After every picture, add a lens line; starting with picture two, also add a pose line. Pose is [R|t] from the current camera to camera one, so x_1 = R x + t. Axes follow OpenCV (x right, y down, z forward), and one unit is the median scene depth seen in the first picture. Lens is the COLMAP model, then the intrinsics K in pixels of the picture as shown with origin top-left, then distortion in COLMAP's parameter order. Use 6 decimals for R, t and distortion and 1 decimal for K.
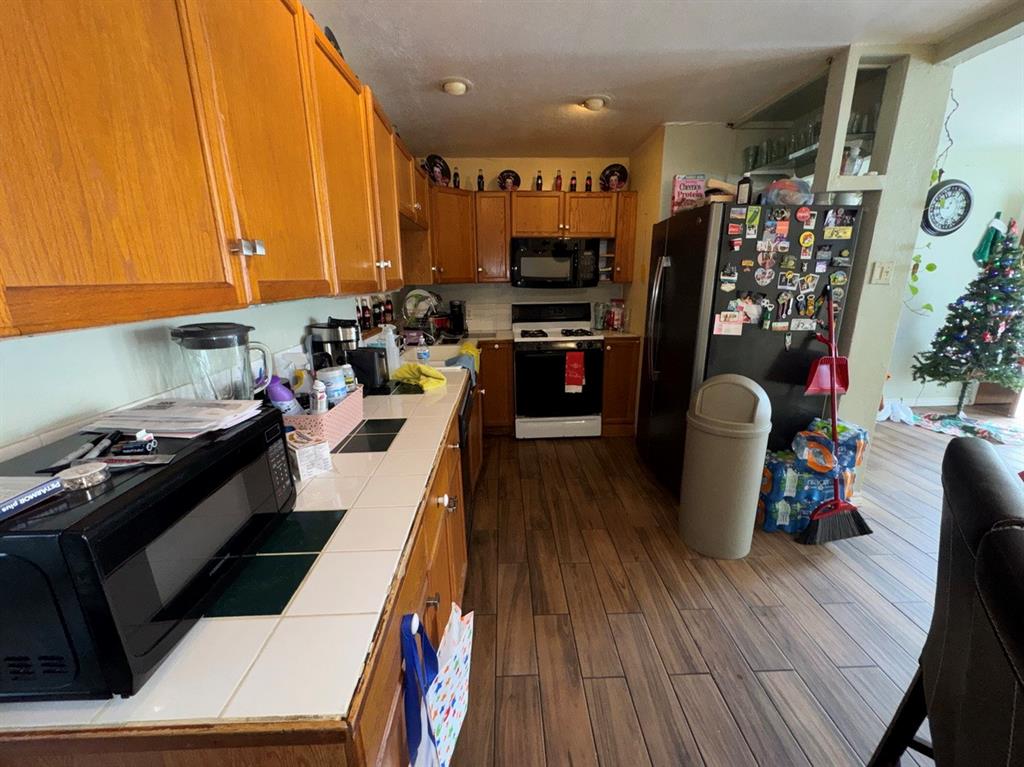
lens RADIAL K [[409.1, 0, 511.4], [0, 409.1, 382.1], [0, 0, 1]] dist [-0.001309, 0.000103]
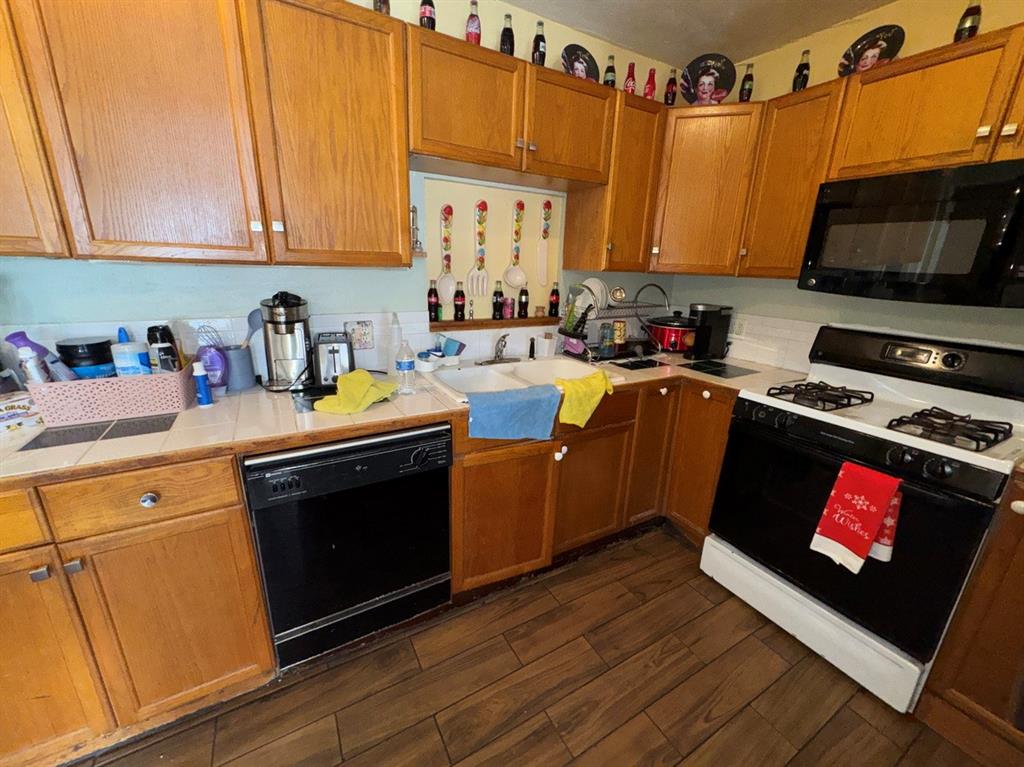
lens RADIAL K [[409.1, 0, 511.4], [0, 409.1, 382.1], [0, 0, 1]] dist [-0.001309, 0.000103]
pose [[0.477009, 0.273835, -0.835151, 0.287794], [-0.257870, 0.952010, 0.164865, -0.125578], [0.840217, 0.136719, 0.524731, 0.500601]]
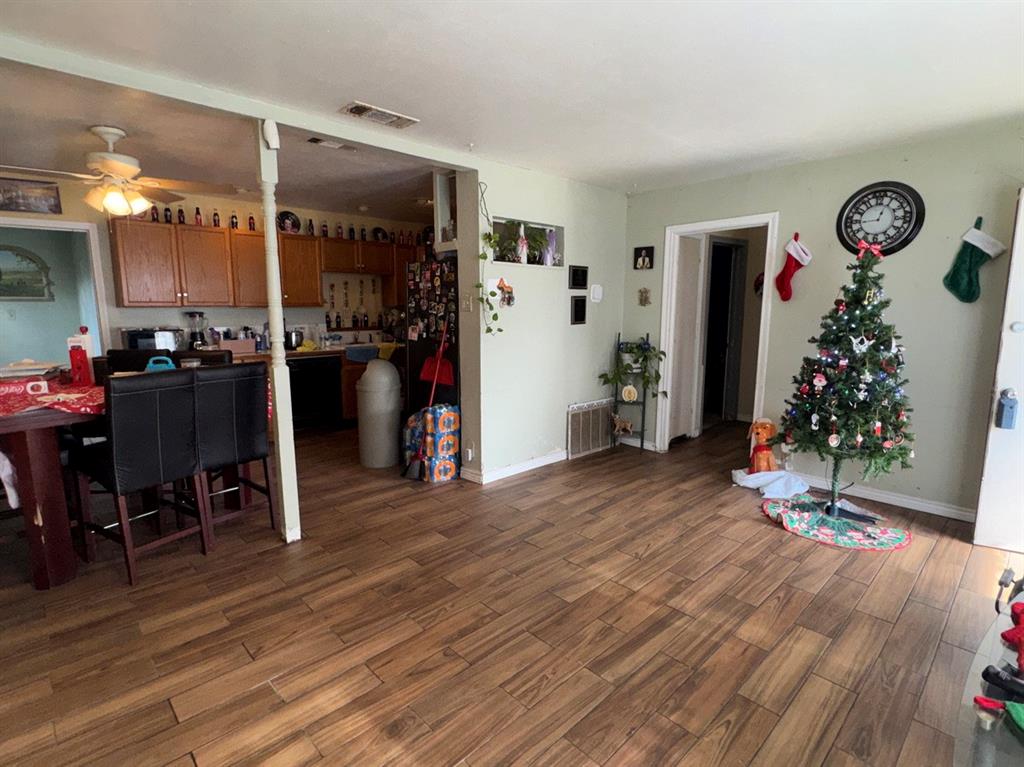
lens RADIAL K [[522.5, 0, 508.2], [0, 522.5, 383.7], [0, 0, 1]] dist [-0.000435, 0.000497]
pose [[0.670379, 0.129582, -0.730616, 1.505954], [-0.197571, 0.980261, -0.007422, -0.004658], [0.715232, 0.149324, 0.682748, -0.065059]]
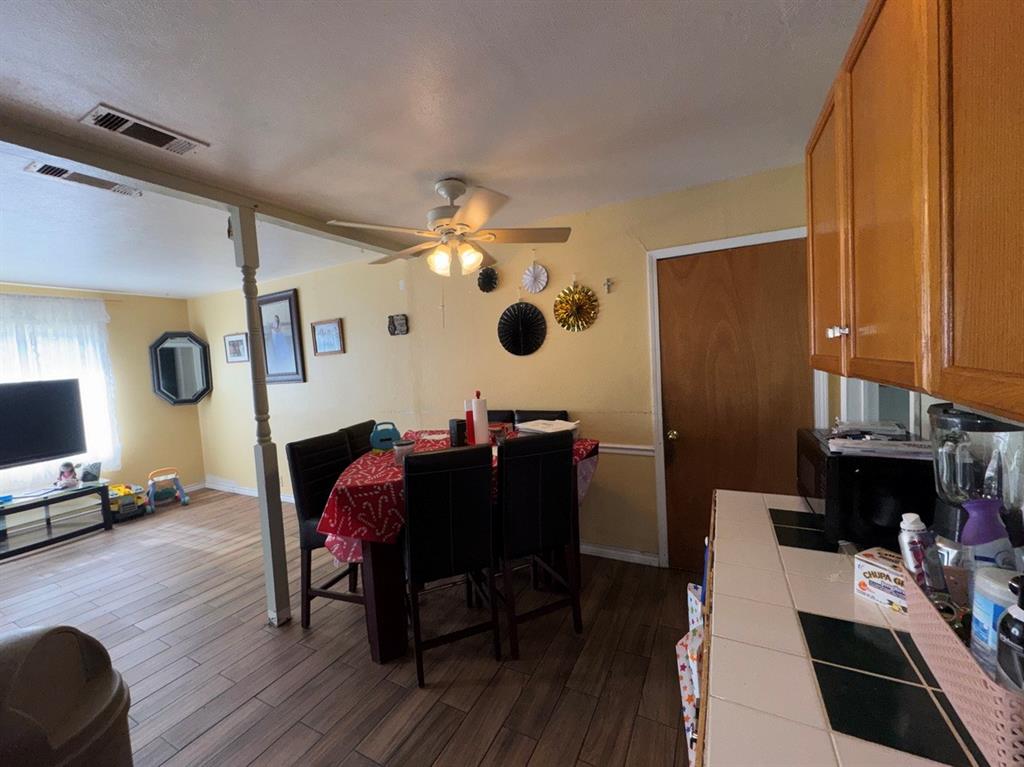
lens RADIAL K [[409.1, 0, 511.4], [0, 409.1, 382.1], [0, 0, 1]] dist [-0.001309, 0.000103]
pose [[-0.870728, 0.035179, 0.490504, -0.086894], [0.187104, 0.946121, 0.264286, -0.164509], [-0.454779, 0.321897, -0.830396, 0.599916]]
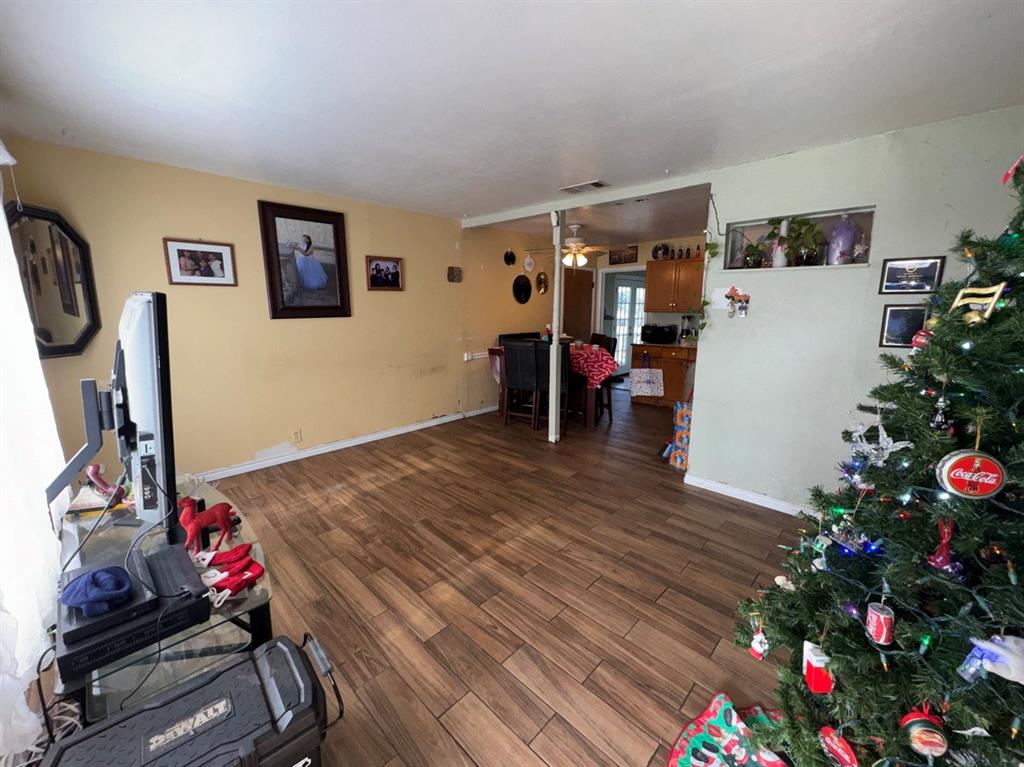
lens RADIAL K [[409.1, 0, 511.4], [0, 409.1, 382.1], [0, 0, 1]] dist [-0.001309, 0.000103]
pose [[-0.716797, 0.139385, -0.683209, 1.573949], [-0.169832, 0.915411, 0.364939, -0.292103], [0.676284, 0.377618, -0.632491, 0.991399]]
